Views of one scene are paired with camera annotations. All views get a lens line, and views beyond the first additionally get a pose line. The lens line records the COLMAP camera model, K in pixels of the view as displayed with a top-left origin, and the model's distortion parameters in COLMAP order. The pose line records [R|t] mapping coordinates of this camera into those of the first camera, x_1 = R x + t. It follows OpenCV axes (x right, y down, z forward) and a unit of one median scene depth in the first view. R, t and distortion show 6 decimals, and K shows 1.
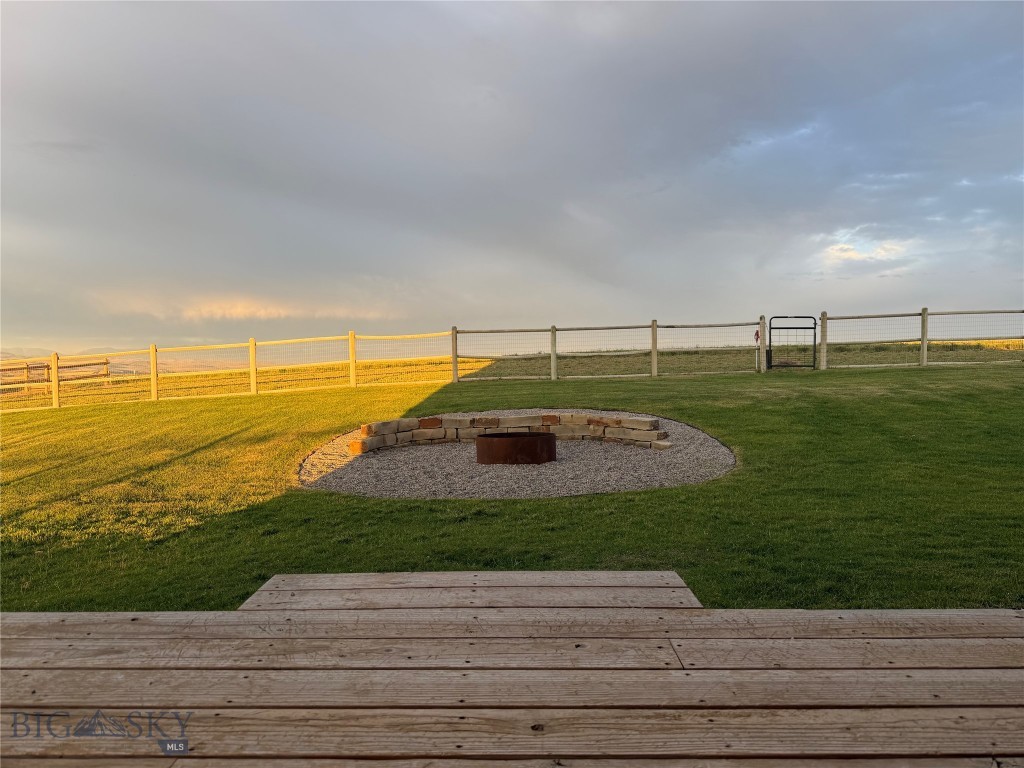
lens RADIAL K [[707.0, 0, 497.3], [0, 707.0, 382.5], [0, 0, 1]] dist [0.111689, -0.163483]
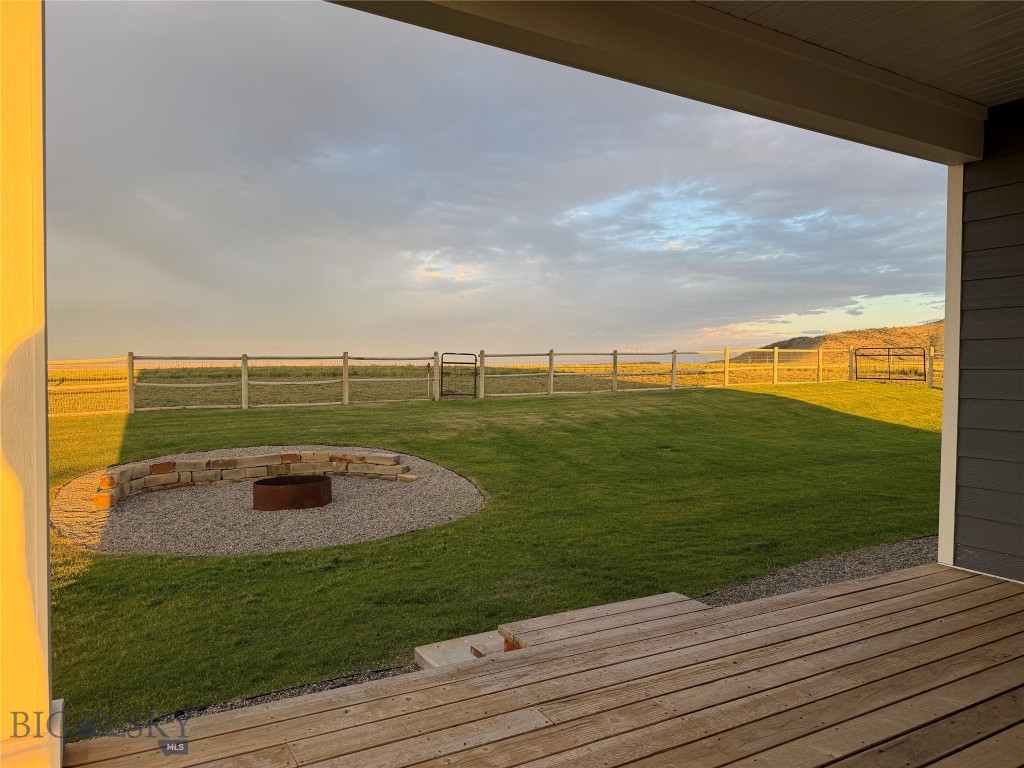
lens RADIAL K [[707.0, 0, 497.3], [0, 707.0, 382.5], [0, 0, 1]] dist [0.111689, -0.163483]
pose [[0.867464, 0.004702, 0.497477, -0.243562], [0.001107, 0.999935, -0.011382, -0.061658], [-0.497498, 0.010424, 0.867402, -0.102363]]
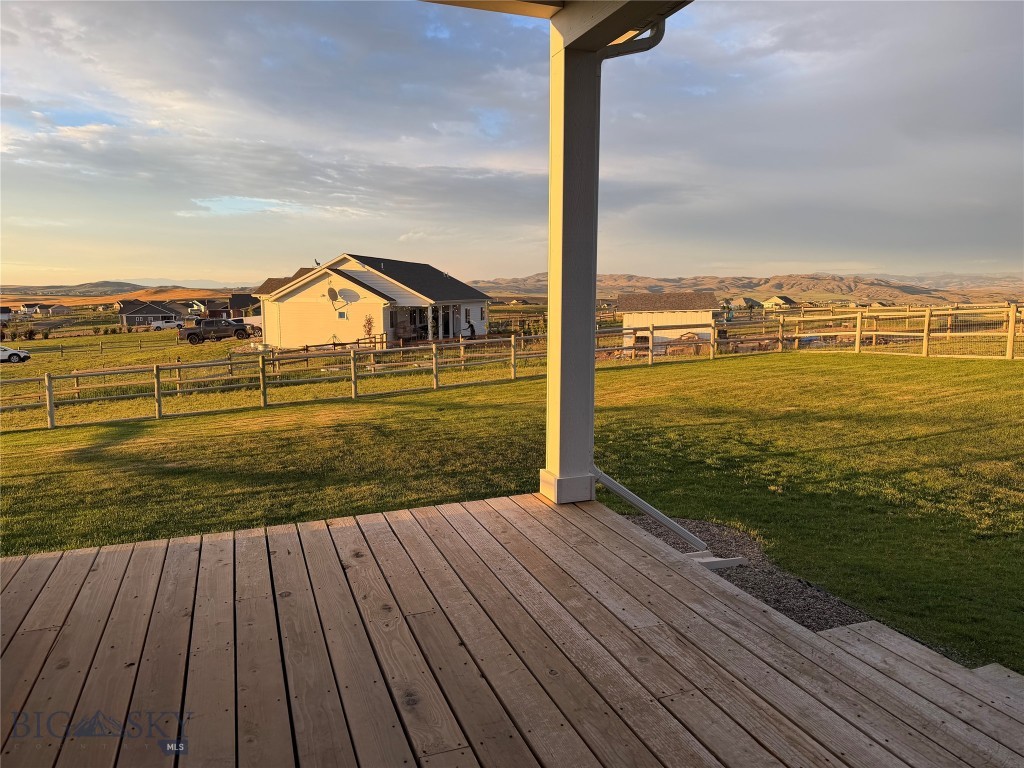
lens RADIAL K [[712.8, 0, 512.0], [0, 712.8, 384.0], [0, 0, 1]] dist [-0.045692, 0.001799]
pose [[0.363967, 0.131226, -0.922121, 0.128263], [-0.041680, 0.991328, 0.124624, -0.066376], [0.930479, -0.006925, 0.366280, -0.026964]]
